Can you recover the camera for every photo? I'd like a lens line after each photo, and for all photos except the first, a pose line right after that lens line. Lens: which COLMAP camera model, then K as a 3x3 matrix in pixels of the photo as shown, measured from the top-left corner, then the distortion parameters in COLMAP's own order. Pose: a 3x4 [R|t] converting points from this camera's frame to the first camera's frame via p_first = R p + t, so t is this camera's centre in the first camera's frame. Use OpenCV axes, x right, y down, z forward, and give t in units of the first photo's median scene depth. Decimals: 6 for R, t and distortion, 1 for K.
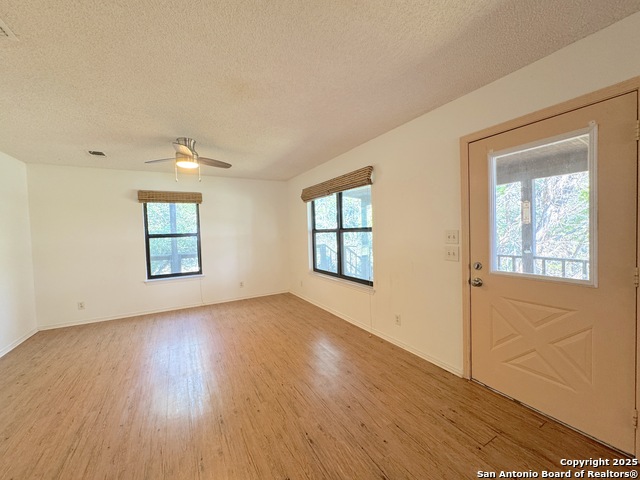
lens RADIAL K [[258.2, 0, 317.9], [0, 258.2, 239.2], [0, 0, 1]] dist [-0.001255, -0.000522]
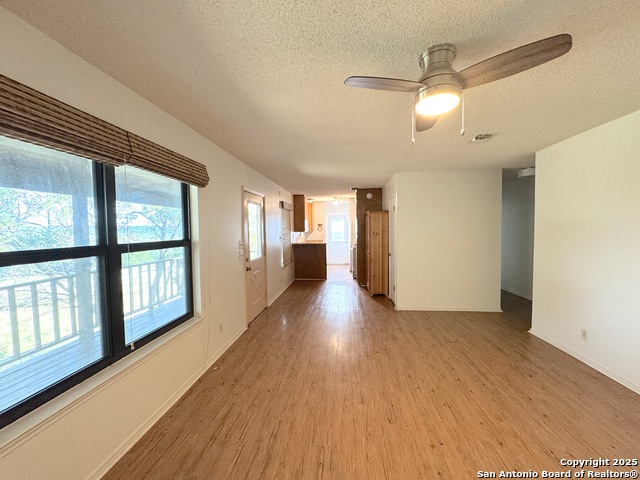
lens RADIAL K [[258.2, 0, 320.1], [0, 258.2, 237.8], [0, 0, 1]] dist [-0.001255, -0.000522]
pose [[-0.822754, 0.019392, 0.568067, -0.470755], [0.057130, 0.997178, 0.048703, -0.059748], [-0.565519, 0.072524, -0.821540, 1.224091]]
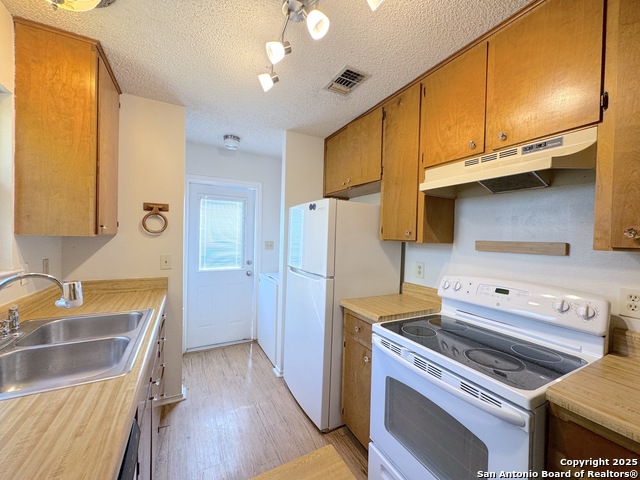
lens RADIAL K [[258.2, 0, 320.3], [0, 258.2, 240.1], [0, 0, 1]] dist [-0.001255, -0.000522]
pose [[-0.999752, 0.007847, 0.020836, 0.595306], [0.008828, 0.998836, 0.047425, -0.019655], [-0.020440, 0.047597, -0.998657, -0.310033]]
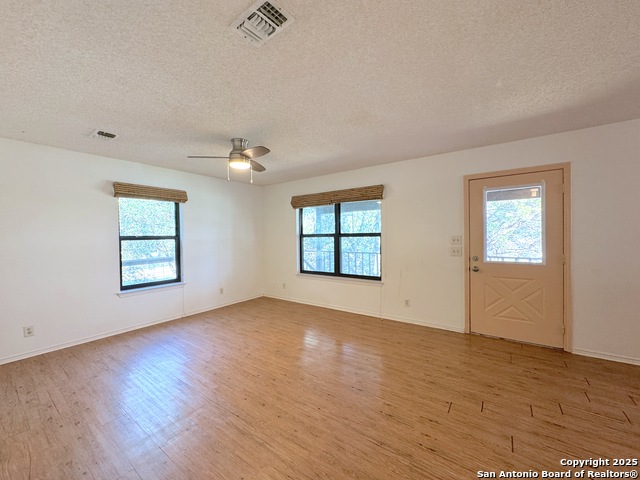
lens RADIAL K [[258.2, 0, 319.4], [0, 258.2, 239.7], [0, 0, 1]] dist [-0.001255, -0.000522]
pose [[0.906687, 0.011752, 0.421640, -0.506551], [-0.000384, 0.999634, -0.027035, 0.017869], [-0.421804, 0.024350, 0.906360, -0.015466]]
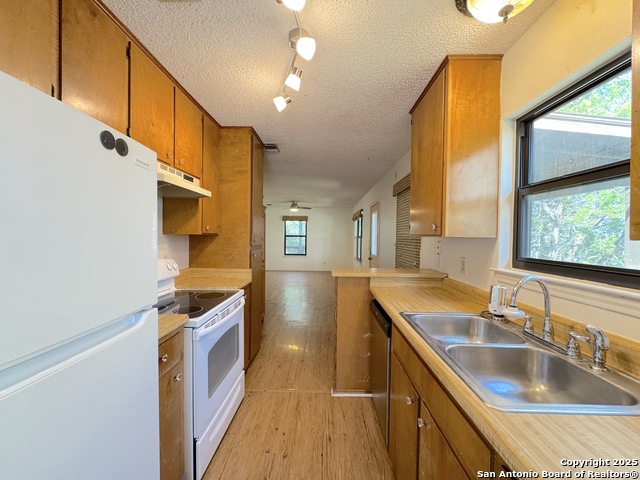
lens RADIAL K [[258.2, 0, 320.3], [0, 258.2, 241.2], [0, 0, 1]] dist [-0.001255, -0.000522]
pose [[0.863754, 0.052407, -0.501181, 0.851633], [-0.056341, 0.998385, 0.007298, -0.000104], [0.500754, 0.021934, 0.865311, -0.917584]]
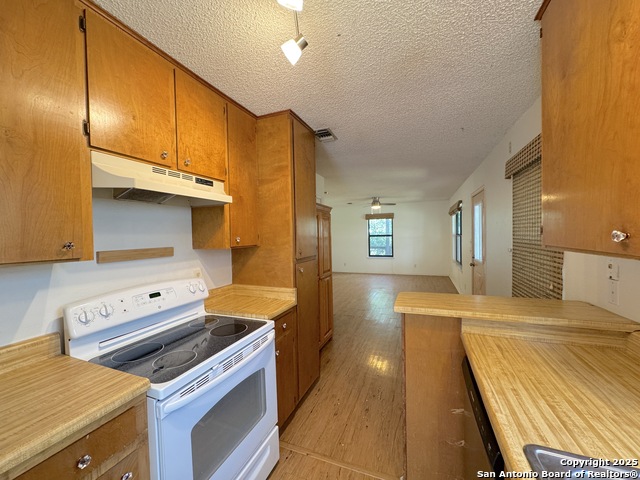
lens RADIAL K [[258.2, 0, 318.7], [0, 258.2, 240.1], [0, 0, 1]] dist [-0.001255, -0.000522]
pose [[0.632191, 0.036790, -0.773939, 0.805018], [-0.024464, 0.999322, 0.027520, -0.028872], [0.774426, 0.001536, 0.632662, -0.726945]]
